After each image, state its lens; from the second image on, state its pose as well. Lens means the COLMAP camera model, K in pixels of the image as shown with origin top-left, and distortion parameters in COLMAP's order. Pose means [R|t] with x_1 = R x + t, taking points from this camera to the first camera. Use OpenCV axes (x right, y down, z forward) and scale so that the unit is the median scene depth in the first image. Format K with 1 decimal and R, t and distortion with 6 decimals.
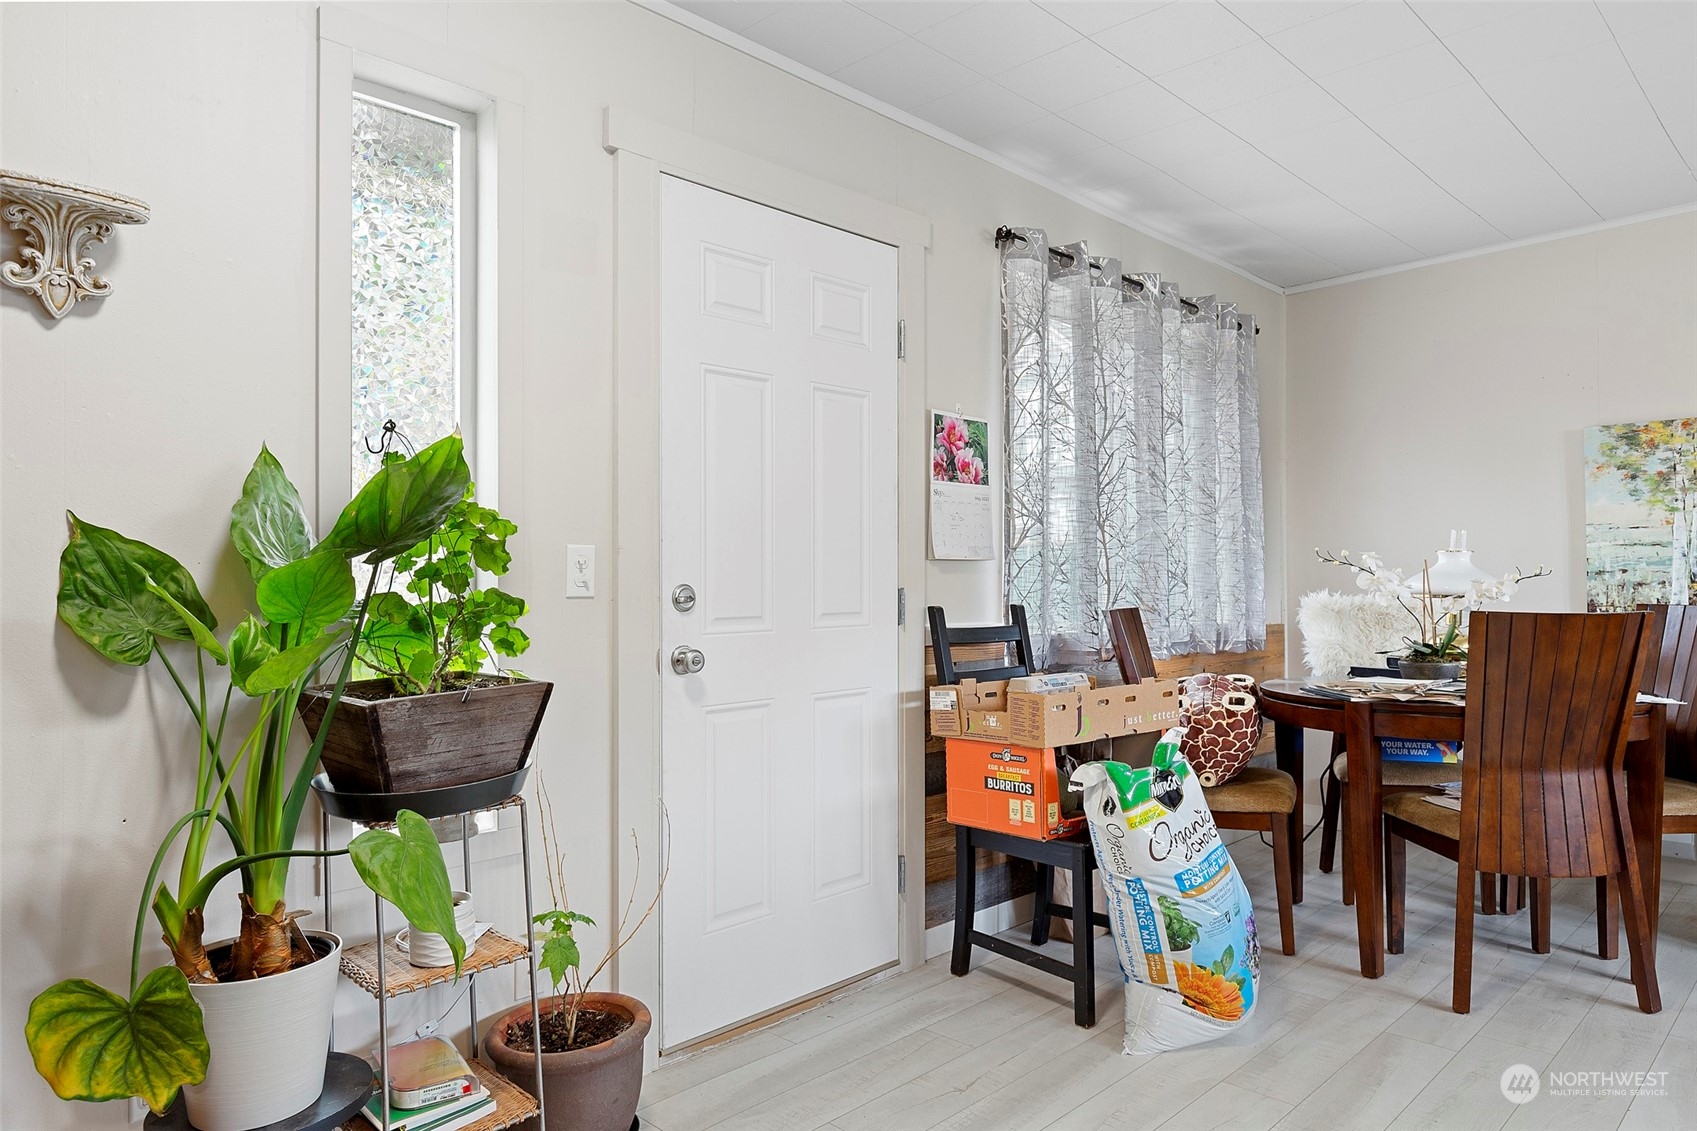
lens RADIAL K [[1120.1, 0, 848.1], [0, 1120.1, 560.2], [0, 0, 1]] dist [0.003483, 0.000153]
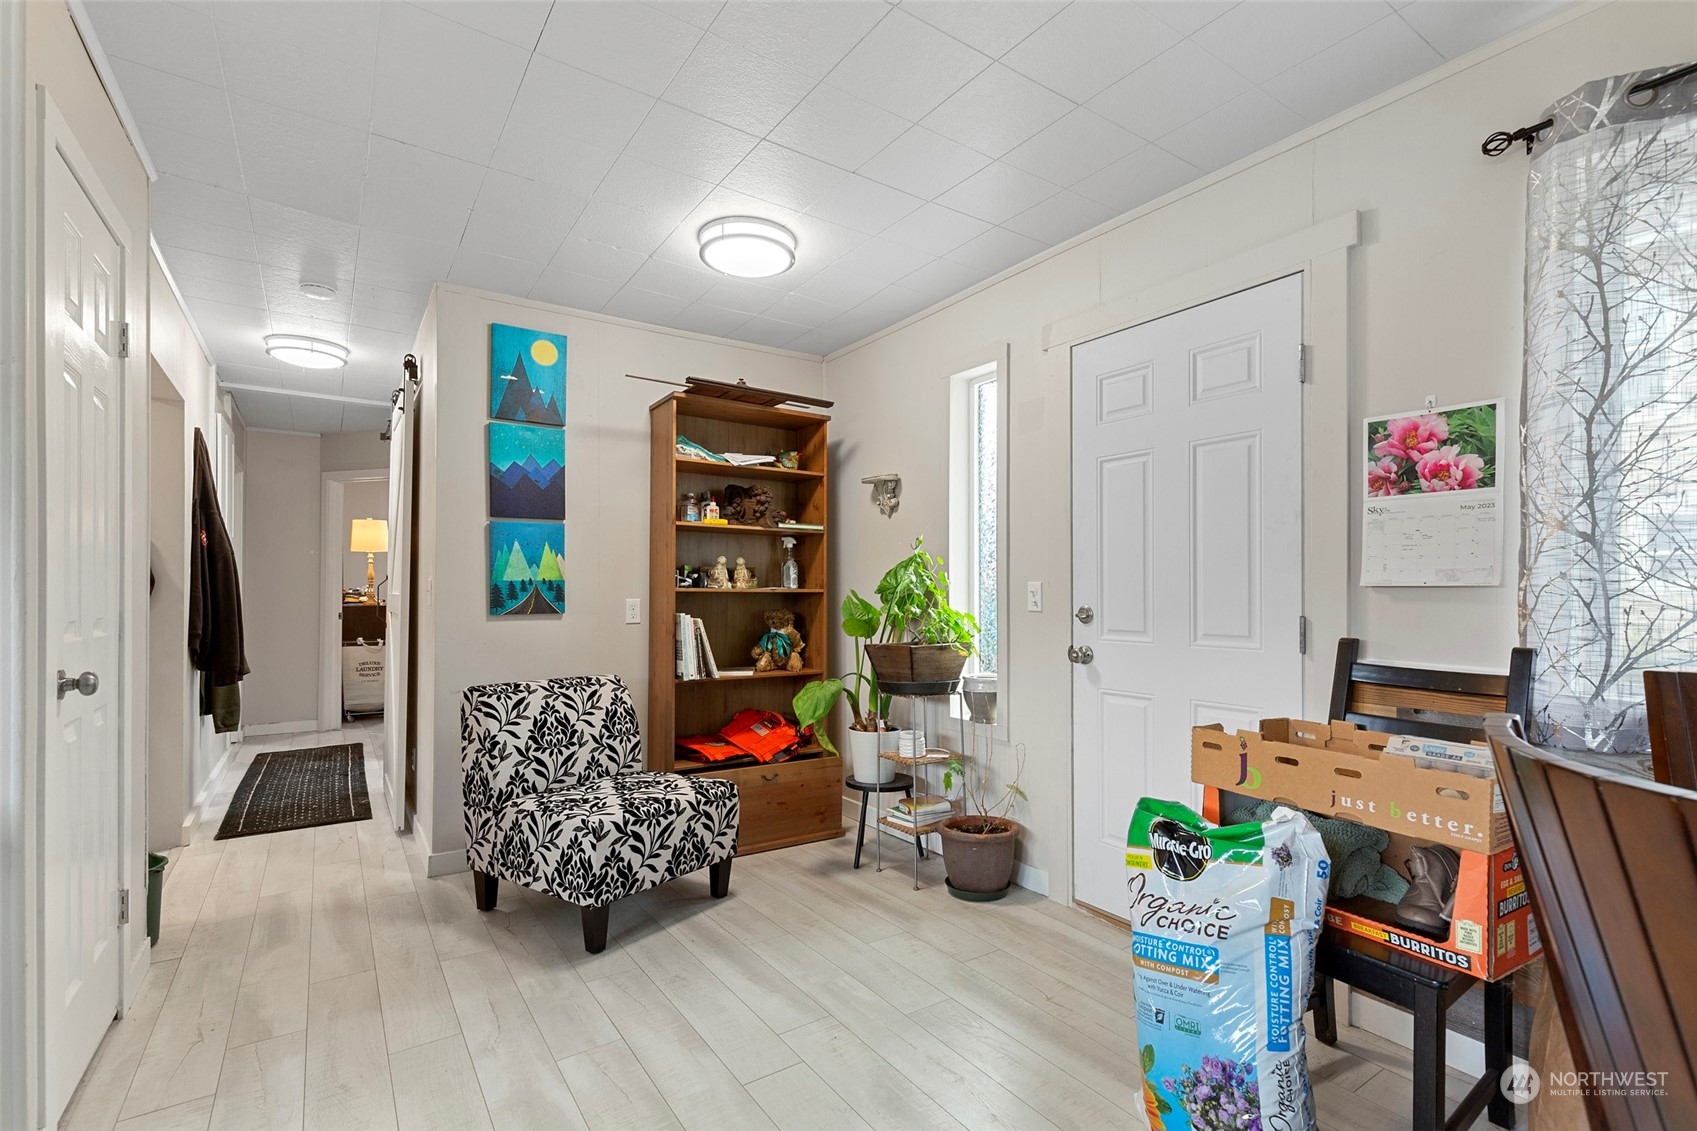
lens RADIAL K [[790.9, 0, 853.1], [0, 790.9, 595.5], [0, 0, 1]] dist [0.003645, -0.000690]
pose [[-0.209314, 0.008058, -0.977815, 0.776236], [0.010232, 0.999929, 0.006050, -0.001637], [0.977795, -0.008738, -0.209381, 0.728255]]
